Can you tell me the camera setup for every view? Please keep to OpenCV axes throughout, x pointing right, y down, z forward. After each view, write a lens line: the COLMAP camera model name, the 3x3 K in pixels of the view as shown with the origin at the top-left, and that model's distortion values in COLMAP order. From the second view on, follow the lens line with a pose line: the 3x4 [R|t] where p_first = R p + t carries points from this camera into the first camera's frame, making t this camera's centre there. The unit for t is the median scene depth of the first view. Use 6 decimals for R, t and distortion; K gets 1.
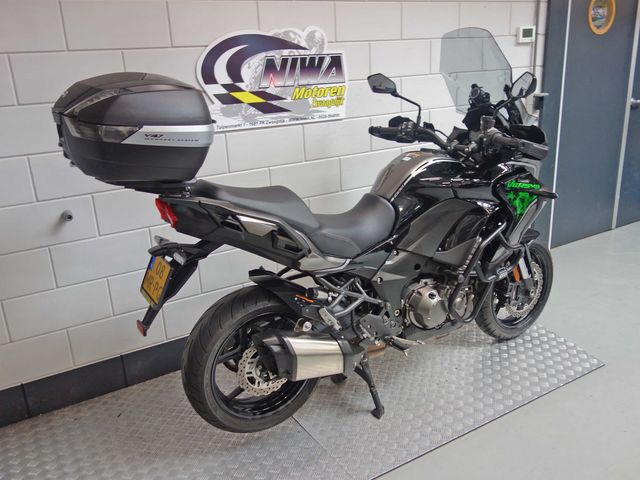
lens RADIAL K [[563.2, 0, 323.4], [0, 563.2, 241.6], [0, 0, 1]] dist [-0.005132, 0.033610]
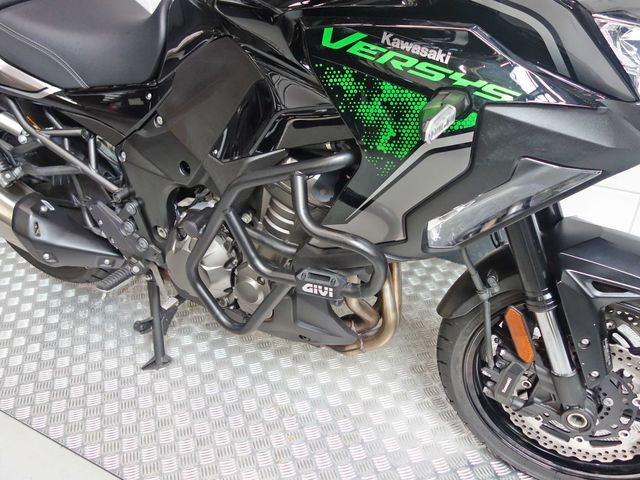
lens RADIAL K [[563.2, 0, 321.5], [0, 563.2, 242.3], [0, 0, 1]] dist [-0.005132, 0.033610]
pose [[0.509809, 0.495181, -0.703485, 0.505968], [-0.289510, 0.868789, 0.401733, -0.107248], [0.810110, -0.001141, 0.586277, 0.688674]]
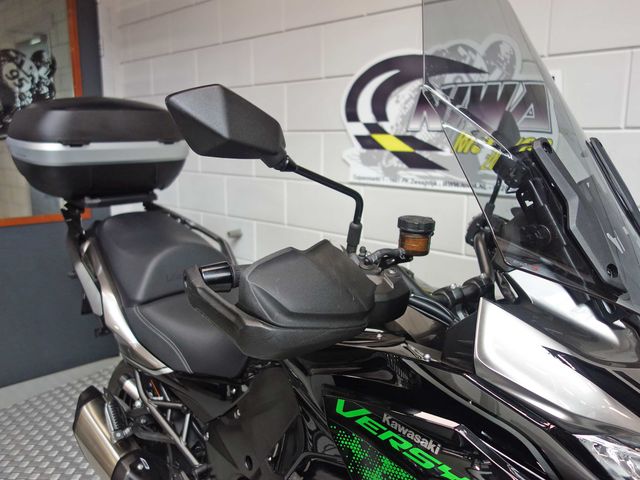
lens RADIAL K [[563.2, 0, 320.4], [0, 563.2, 242.1], [0, 0, 1]] dist [-0.005132, 0.033610]
pose [[0.233049, 0.224163, -0.946276, 0.537569], [-0.315804, 0.937776, 0.144373, -0.207171], [0.919758, 0.265192, 0.289340, 0.724591]]
